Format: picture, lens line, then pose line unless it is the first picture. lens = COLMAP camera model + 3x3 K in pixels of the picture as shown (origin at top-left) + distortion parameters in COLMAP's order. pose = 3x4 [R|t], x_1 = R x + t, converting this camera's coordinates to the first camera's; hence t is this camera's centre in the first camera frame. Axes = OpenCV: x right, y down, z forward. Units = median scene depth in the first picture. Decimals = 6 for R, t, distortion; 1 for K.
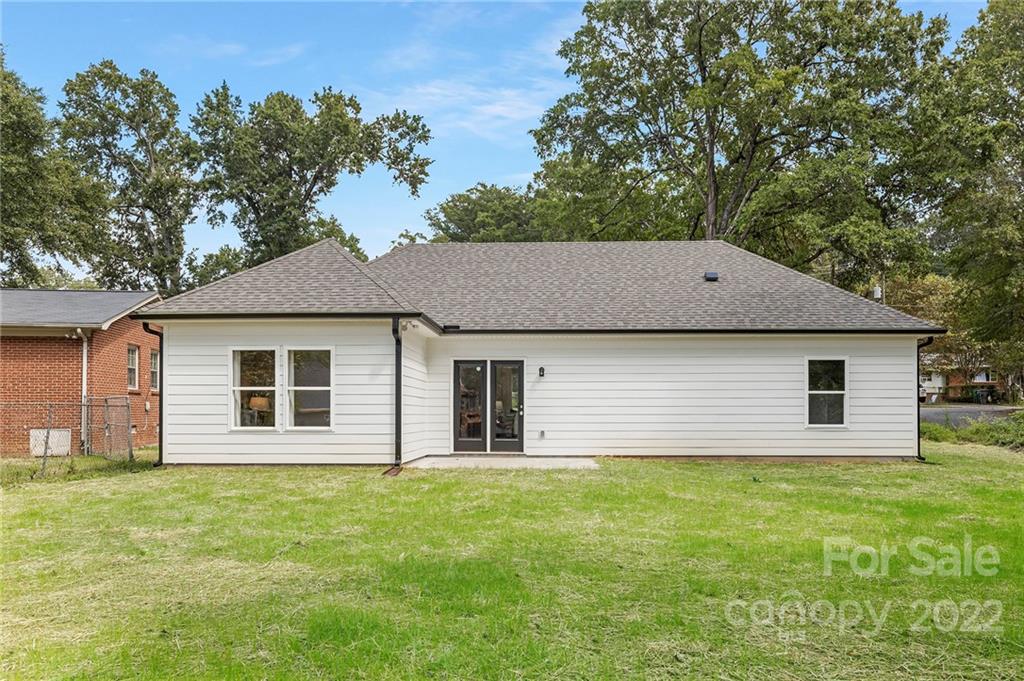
lens RADIAL K [[811.7, 0, 512.1], [0, 811.7, 402.3], [0, 0, 1]] dist [0.000669, 0.000426]
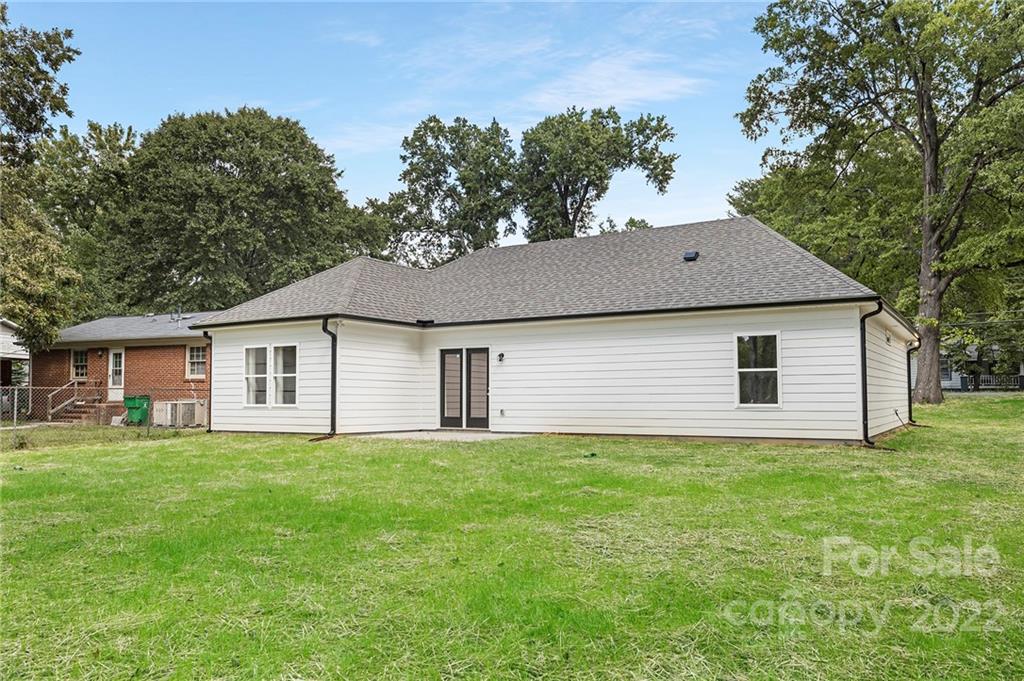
lens RADIAL K [[784.8, 0, 511.5], [0, 784.8, 372.6], [0, 0, 1]] dist [0.000572, -0.000872]
pose [[0.867928, -0.019056, -0.496324, 0.591453], [0.007976, 0.999670, -0.024435, 0.010787], [0.496626, 0.017249, 0.867793, 0.063710]]
